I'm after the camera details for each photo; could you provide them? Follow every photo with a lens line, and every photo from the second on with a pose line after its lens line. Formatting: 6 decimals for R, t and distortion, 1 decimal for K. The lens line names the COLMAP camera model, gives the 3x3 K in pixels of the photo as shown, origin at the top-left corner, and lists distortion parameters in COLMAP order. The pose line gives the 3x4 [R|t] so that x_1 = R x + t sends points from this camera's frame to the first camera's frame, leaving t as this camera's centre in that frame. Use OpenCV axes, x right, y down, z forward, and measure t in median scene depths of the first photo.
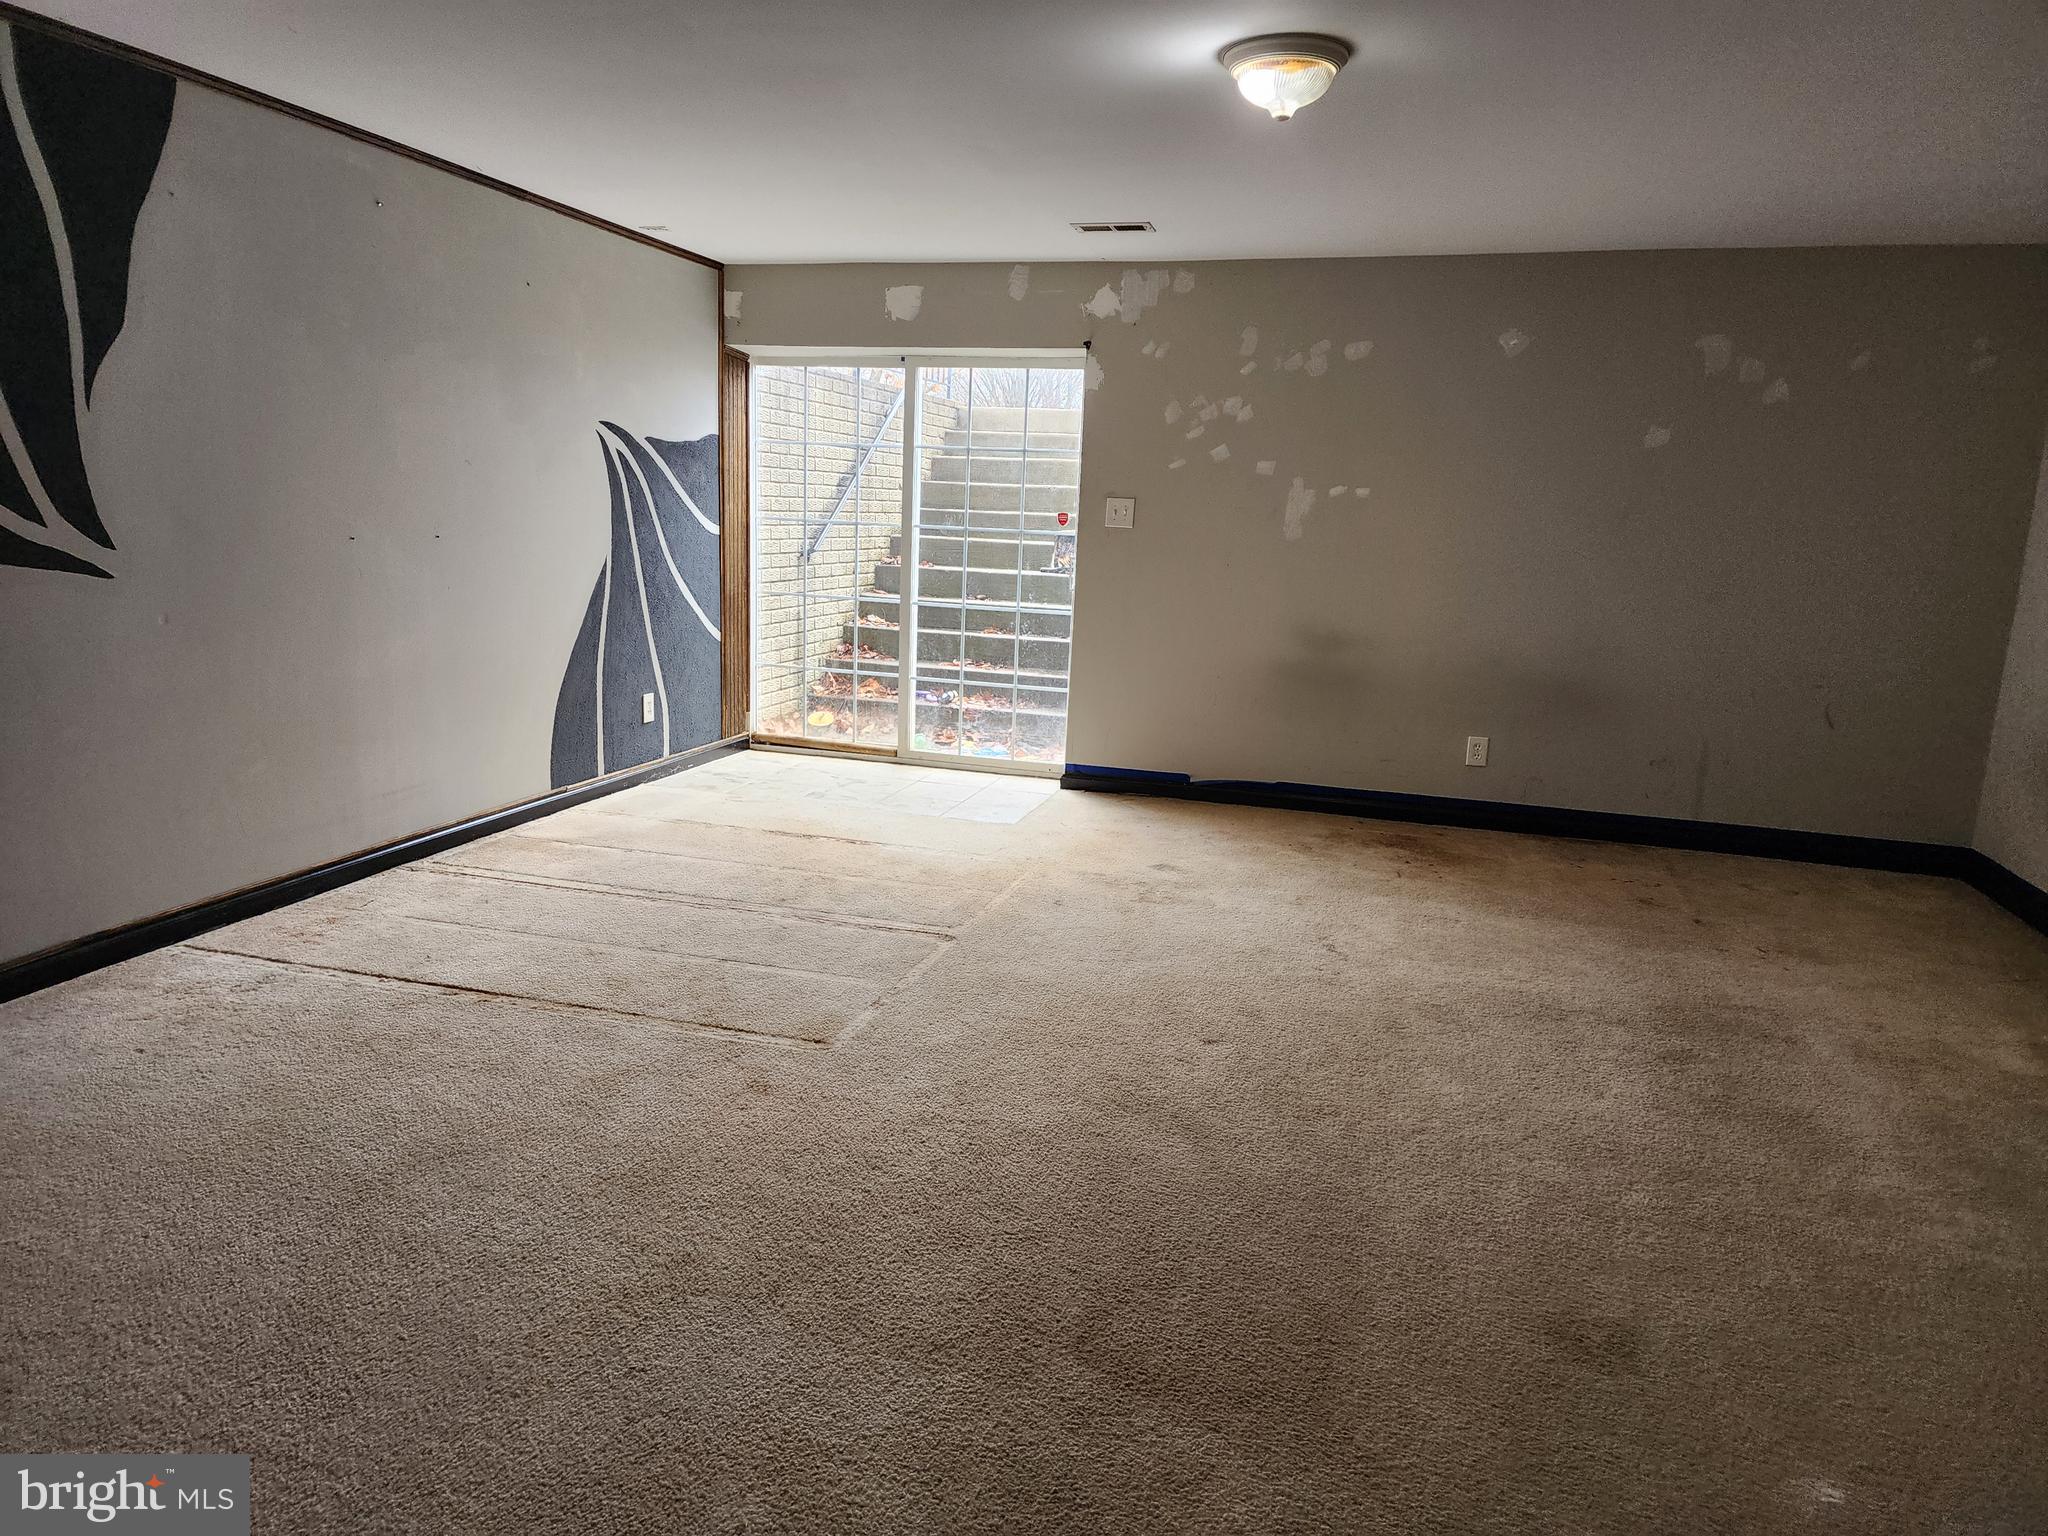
lens RADIAL K [[1383.8, 0, 1021.6], [0, 1383.8, 772.0], [0, 0, 1]] dist [0.044592, 0.000184]
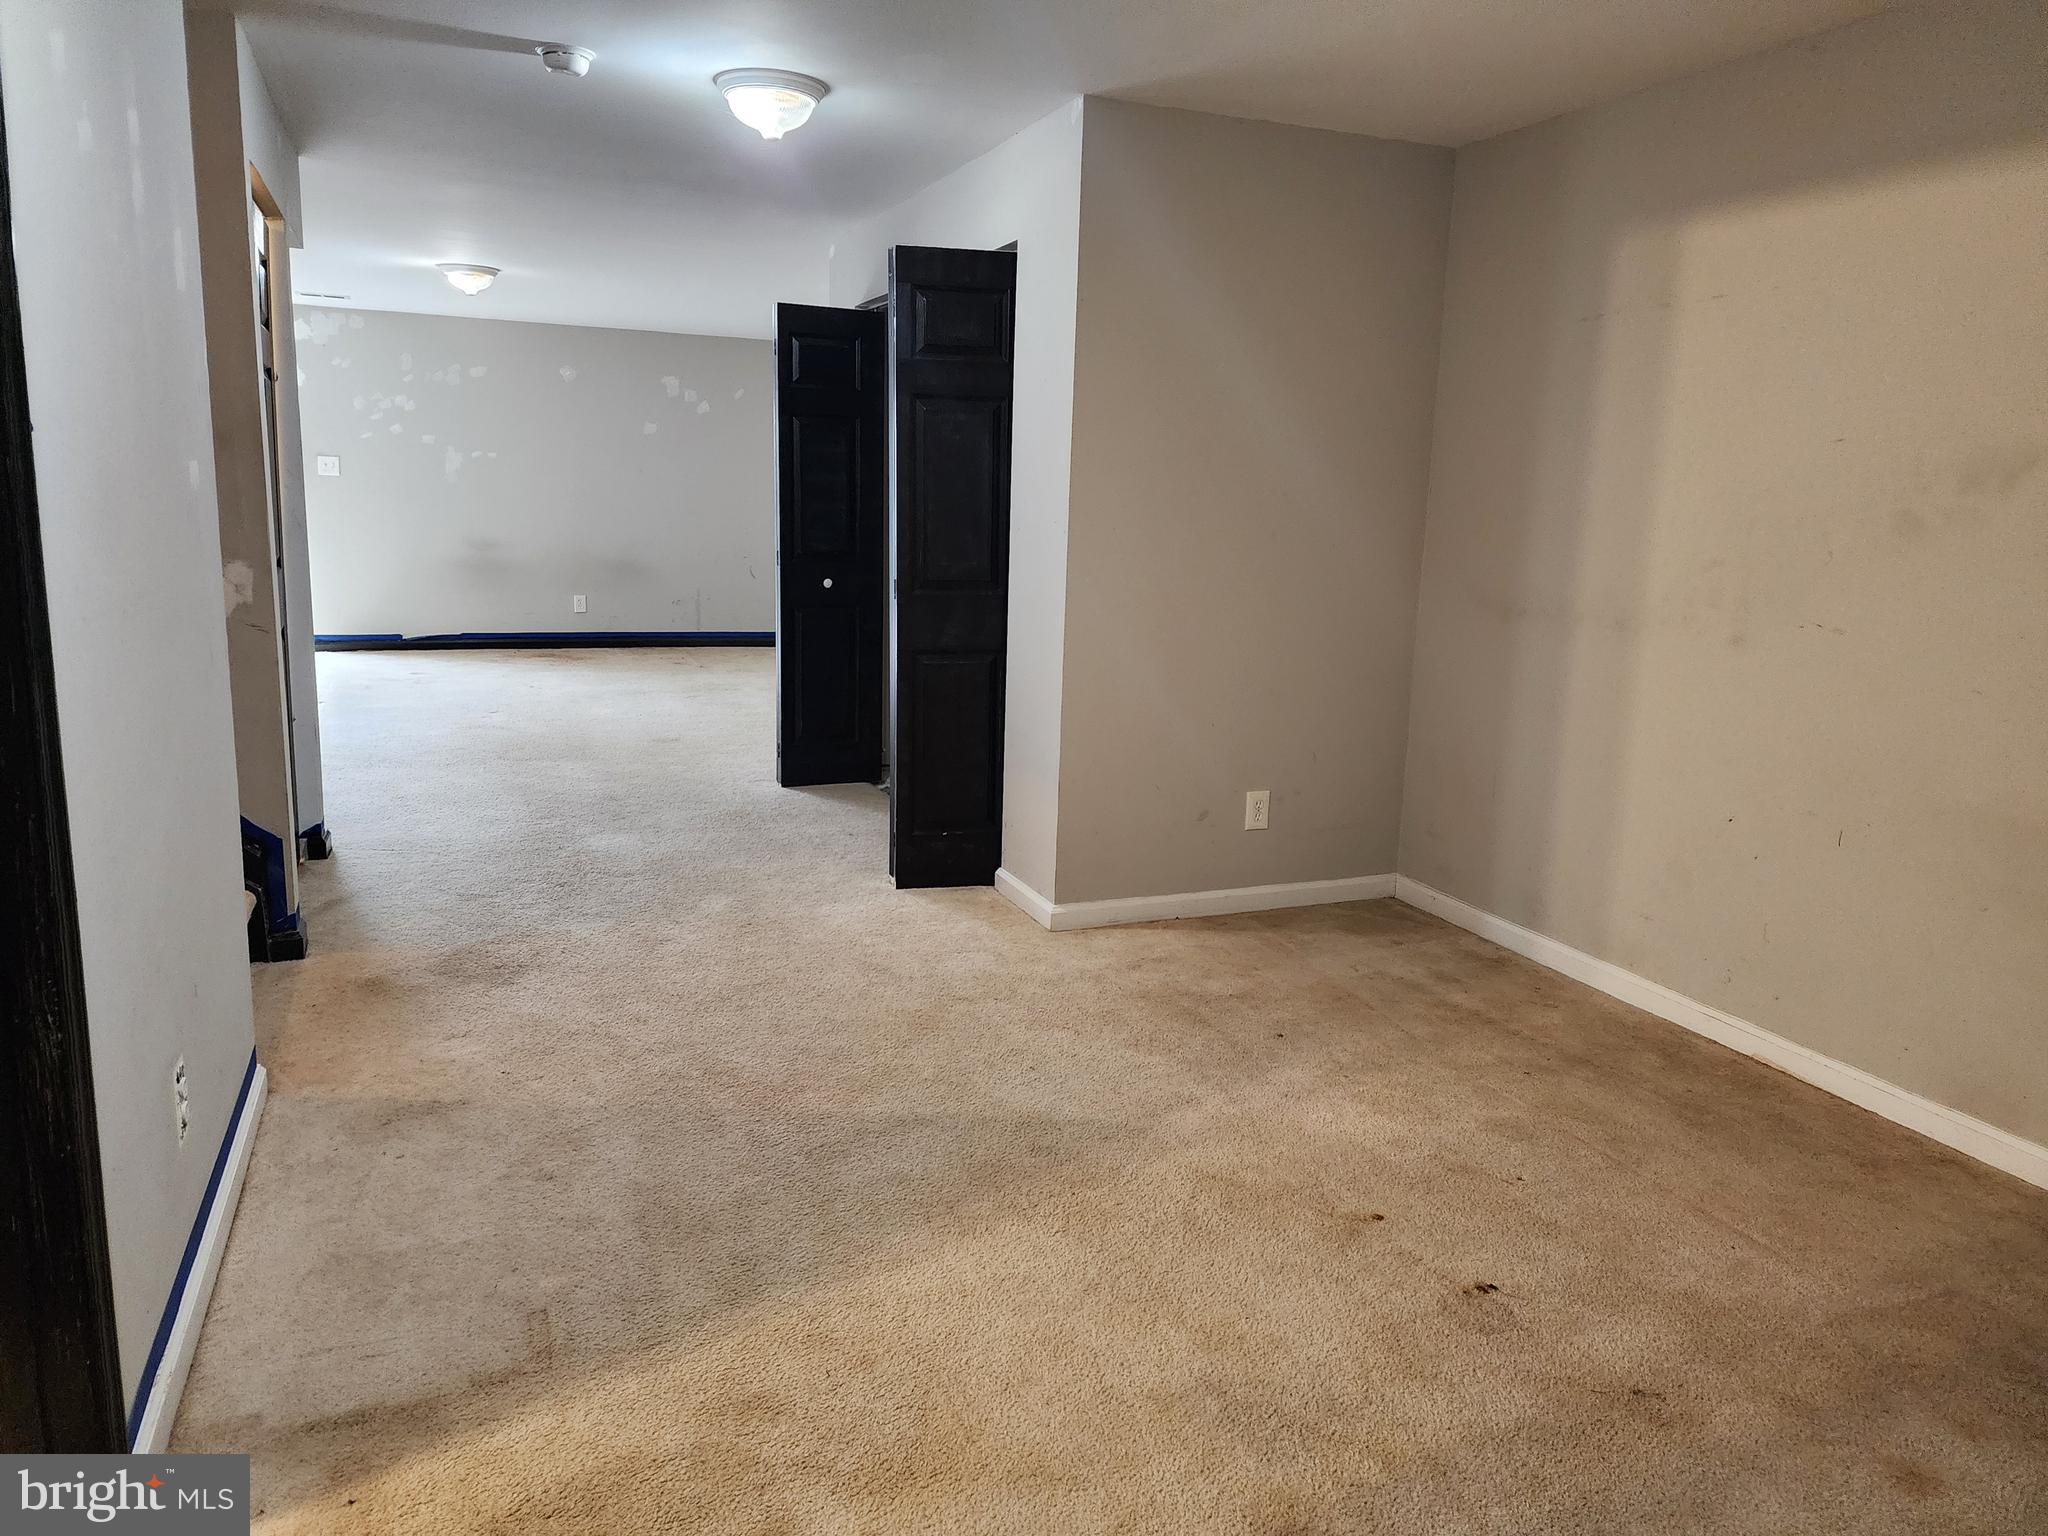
lens RADIAL K [[1383.8, 0, 1024.0], [0, 1383.8, 767.3], [0, 0, 1]] dist [0.044592, 0.000184]
pose [[0.784706, -0.139422, 0.603985, -0.328157], [0.114160, 0.990215, 0.080260, 0.113958], [-0.609265, 0.005971, 0.792944, -0.746975]]
